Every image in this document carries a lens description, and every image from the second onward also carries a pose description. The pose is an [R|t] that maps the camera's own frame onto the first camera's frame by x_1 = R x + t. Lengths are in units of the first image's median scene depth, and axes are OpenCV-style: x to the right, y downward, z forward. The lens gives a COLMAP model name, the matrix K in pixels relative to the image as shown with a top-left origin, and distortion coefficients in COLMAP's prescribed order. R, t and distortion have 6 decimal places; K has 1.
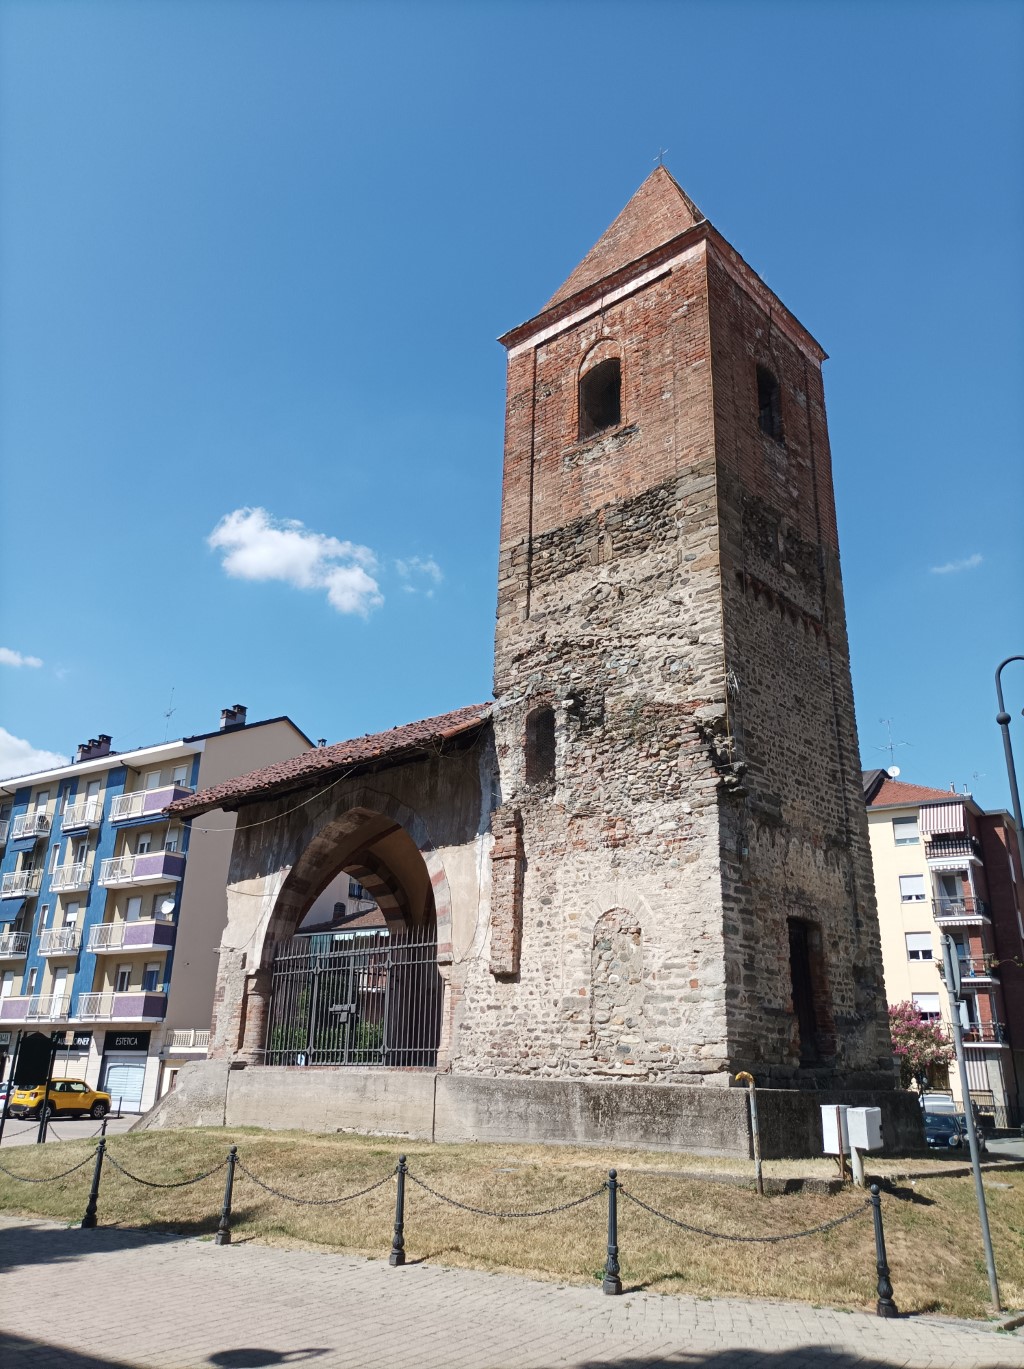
lens RADIAL K [[1023.7, 0, 512.1], [0, 1023.7, 681.4], [0, 0, 1]] dist [0.030357, -0.023332]
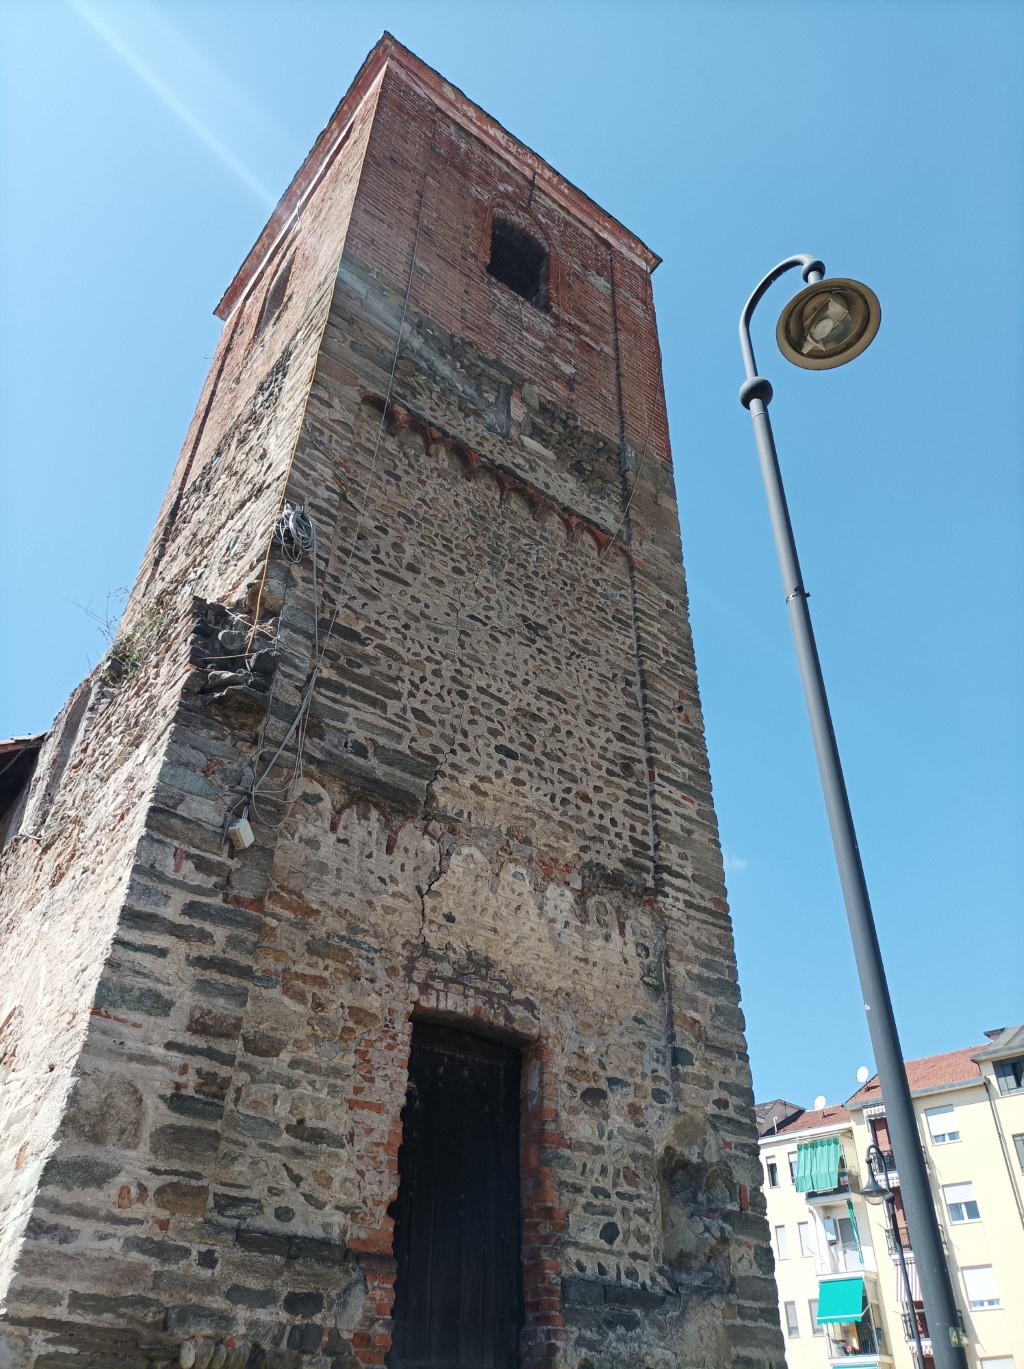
lens RADIAL K [[1023.7, 0, 516.2], [0, 1023.7, 679.6], [0, 0, 1]] dist [0.030357, -0.023332]
pose [[0.983495, -0.117377, -0.137698, 0.362050], [0.069776, 0.948204, -0.309905, 0.221928], [0.166942, 0.295182, 0.940743, 0.539950]]
